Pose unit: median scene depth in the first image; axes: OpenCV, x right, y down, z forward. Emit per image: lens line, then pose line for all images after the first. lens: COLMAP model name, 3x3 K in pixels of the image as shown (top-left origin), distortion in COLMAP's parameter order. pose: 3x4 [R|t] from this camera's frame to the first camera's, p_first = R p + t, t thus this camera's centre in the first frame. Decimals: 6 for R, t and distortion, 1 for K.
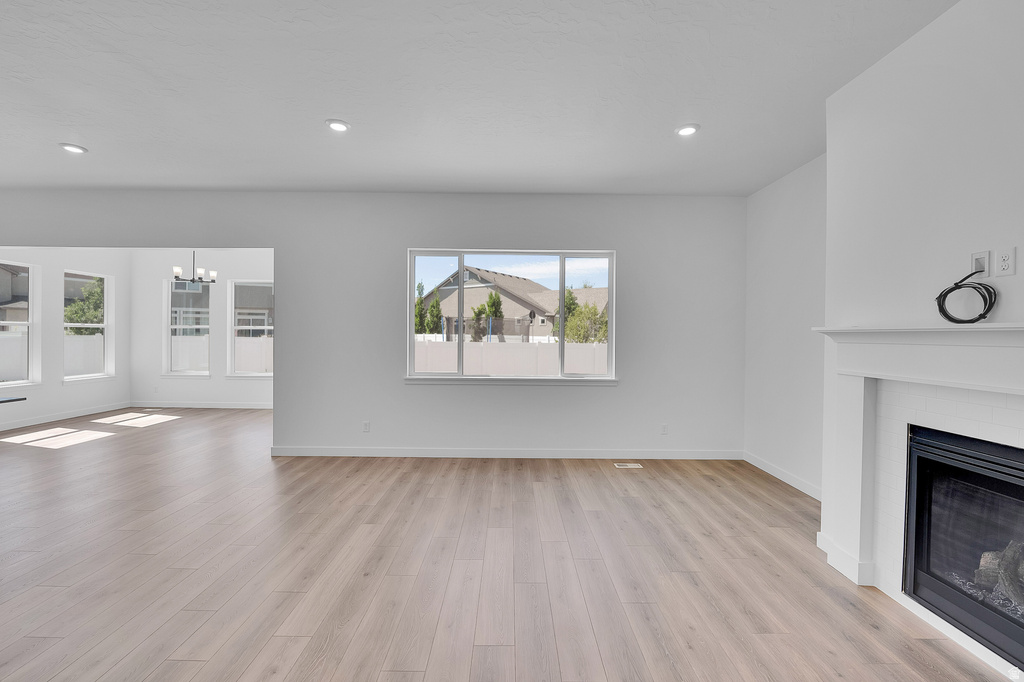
lens RADIAL K [[425.5, 0, 508.7], [0, 425.5, 339.4], [0, 0, 1]] dist [-0.012677, -0.000473]
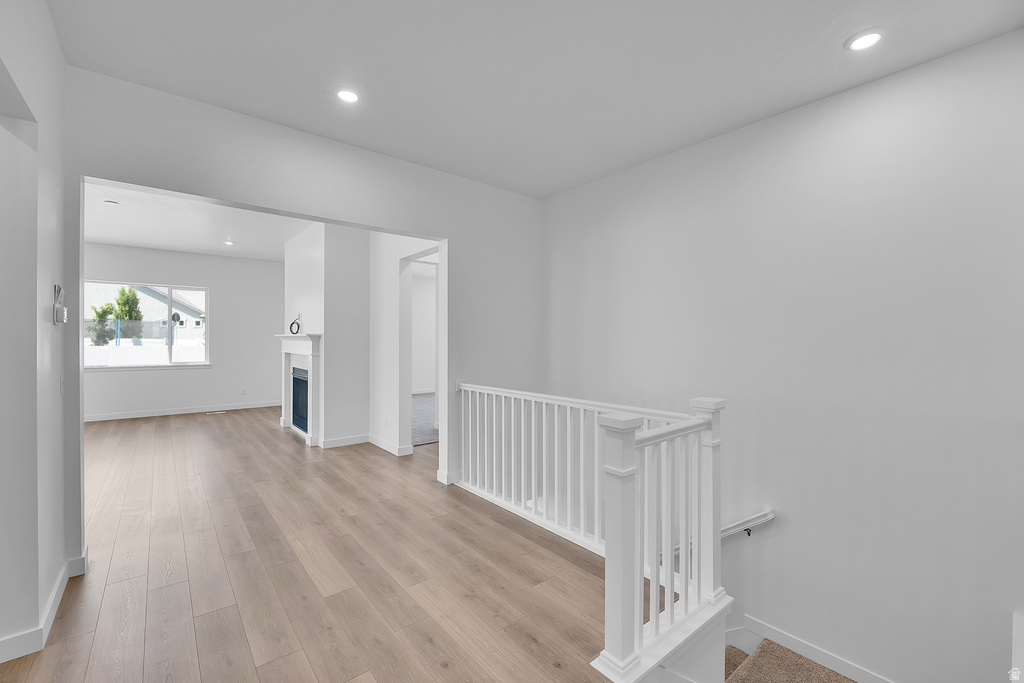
lens RADIAL K [[436.6, 0, 512.0], [0, 436.6, 341.5], [0, 0, 1]] dist [-0.015090, -0.000268]
pose [[0.773632, -0.008532, 0.633577, 0.095797], [0.009452, 0.999953, 0.001924, 0.012240], [-0.633564, 0.004500, 0.773677, -1.105993]]
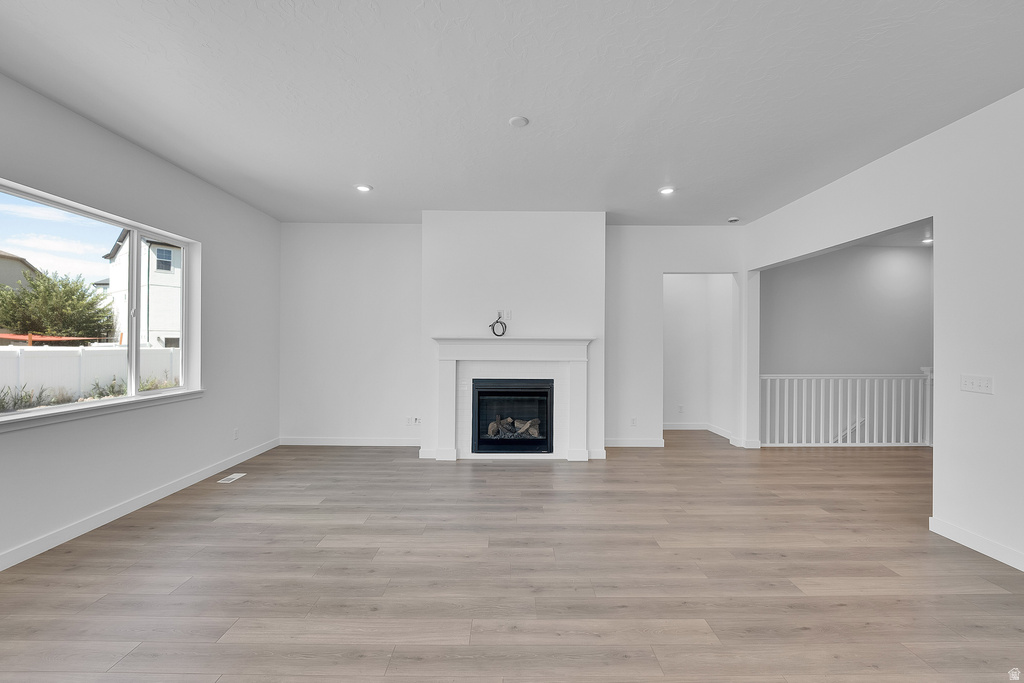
lens RADIAL K [[436.6, 0, 512.0], [0, 436.6, 341.5], [0, 0, 1]] dist [-0.015090, -0.000268]
pose [[-0.024550, -0.006345, 0.999678, -0.681351], [0.003378, 0.999974, 0.006430, -0.008878], [-0.999693, 0.003535, -0.024528, 0.395887]]
